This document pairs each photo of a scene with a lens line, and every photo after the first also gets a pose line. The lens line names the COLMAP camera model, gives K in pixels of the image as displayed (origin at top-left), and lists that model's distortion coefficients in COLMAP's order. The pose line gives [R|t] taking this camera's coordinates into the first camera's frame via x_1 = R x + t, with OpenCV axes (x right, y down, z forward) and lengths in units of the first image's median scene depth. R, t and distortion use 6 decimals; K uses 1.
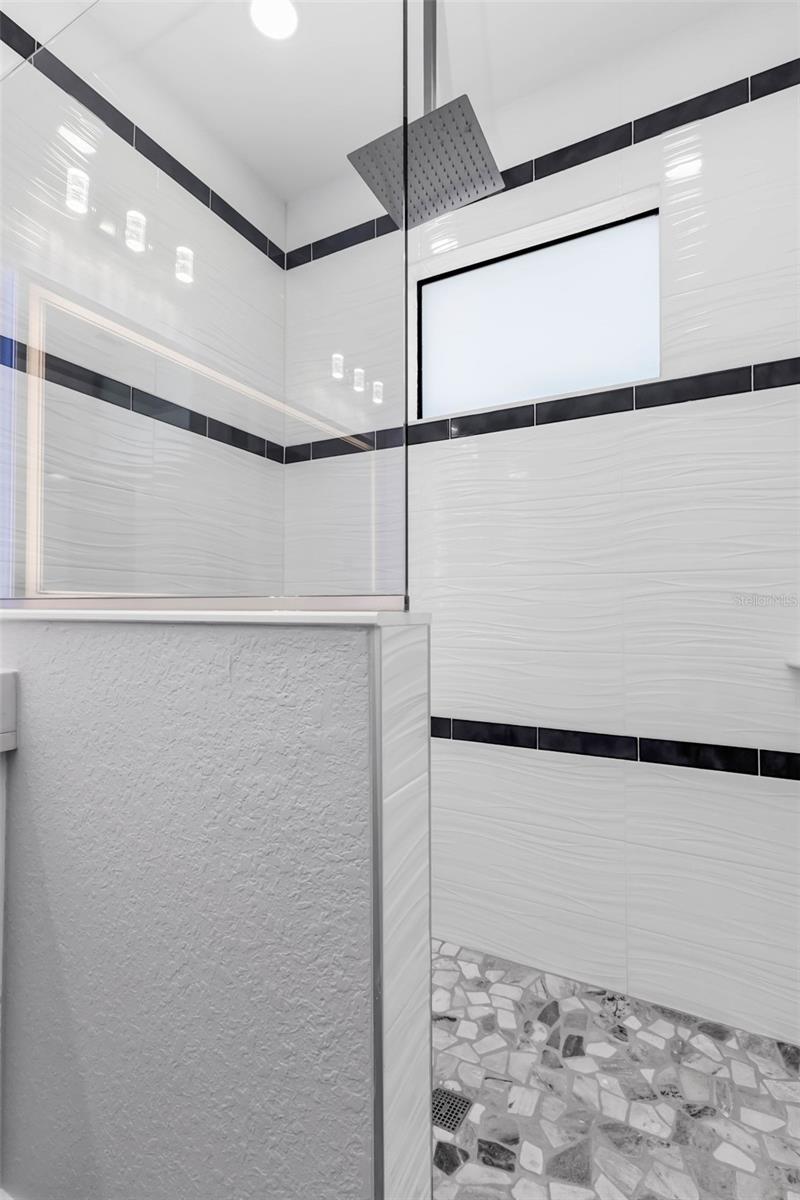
lens RADIAL K [[548.0, 0, 401.3], [0, 548.0, 605.2], [0, 0, 1]] dist [-0.004933, -0.000595]
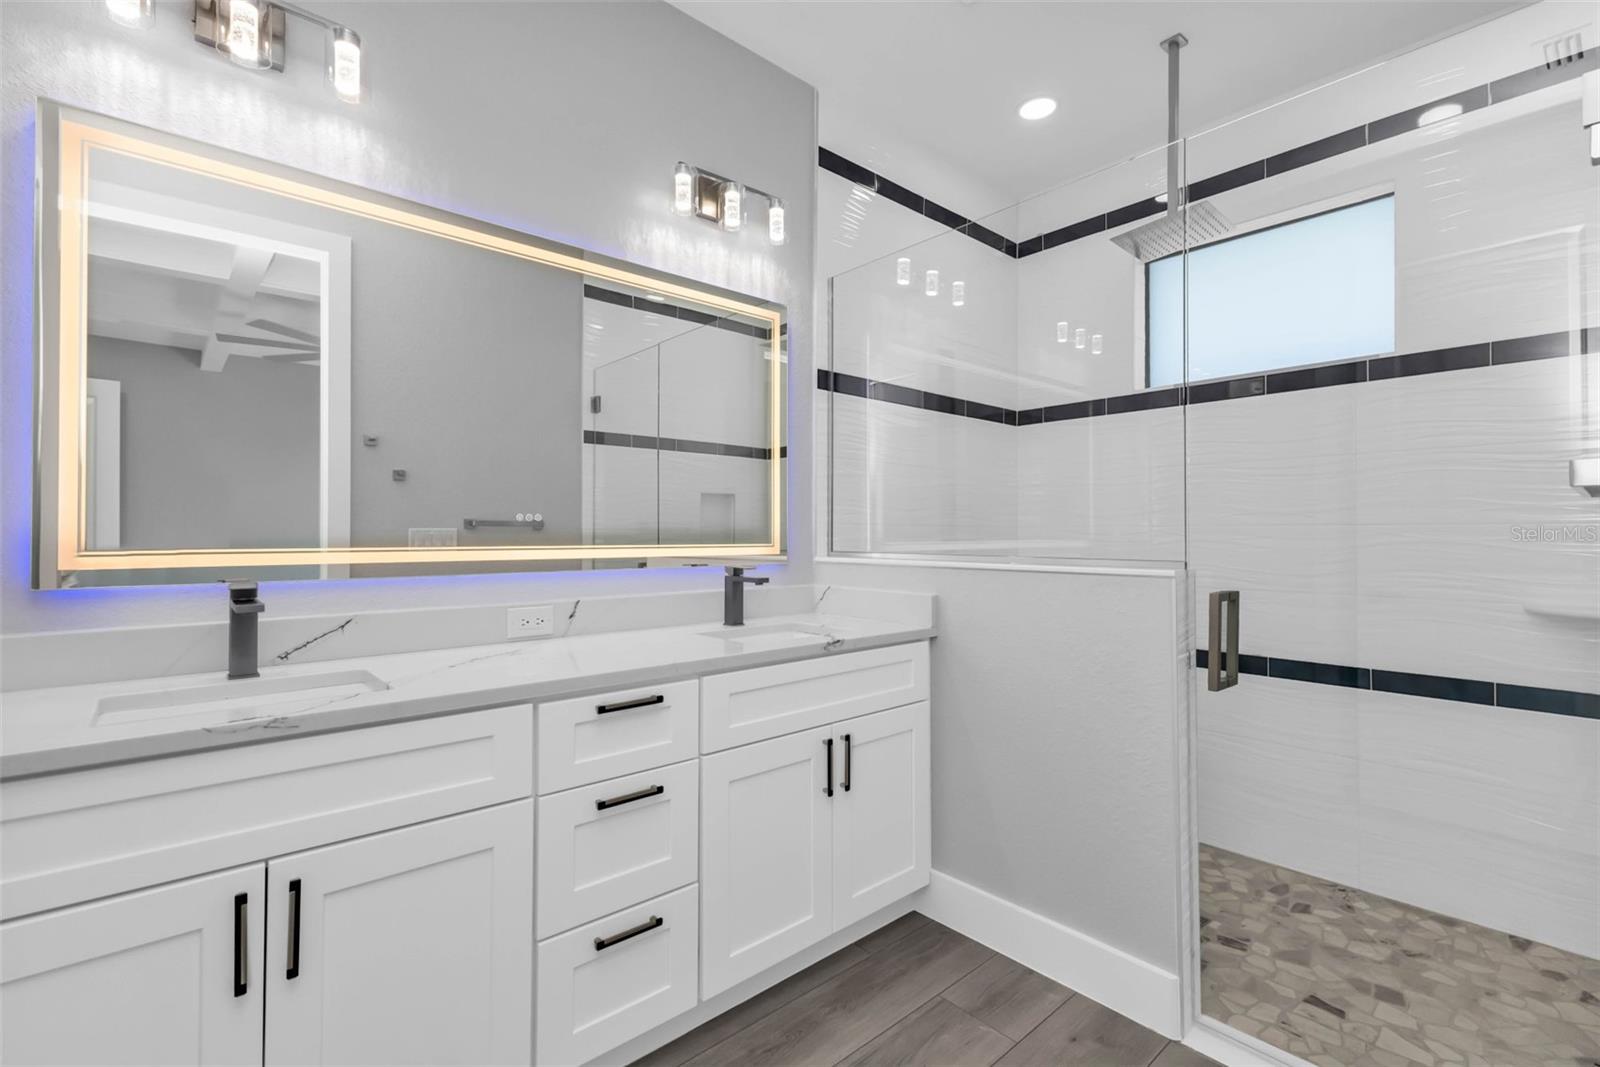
lens RADIAL K [[717.5, 0, 795.8], [0, 717.5, 530.1], [0, 0, 1]] dist [0.003203, -0.001147]
pose [[0.938272, -0.002981, -0.345887, -0.192040], [0.005912, 0.999955, 0.007419, -0.074012], [0.345849, -0.009006, 0.938247, -0.906060]]
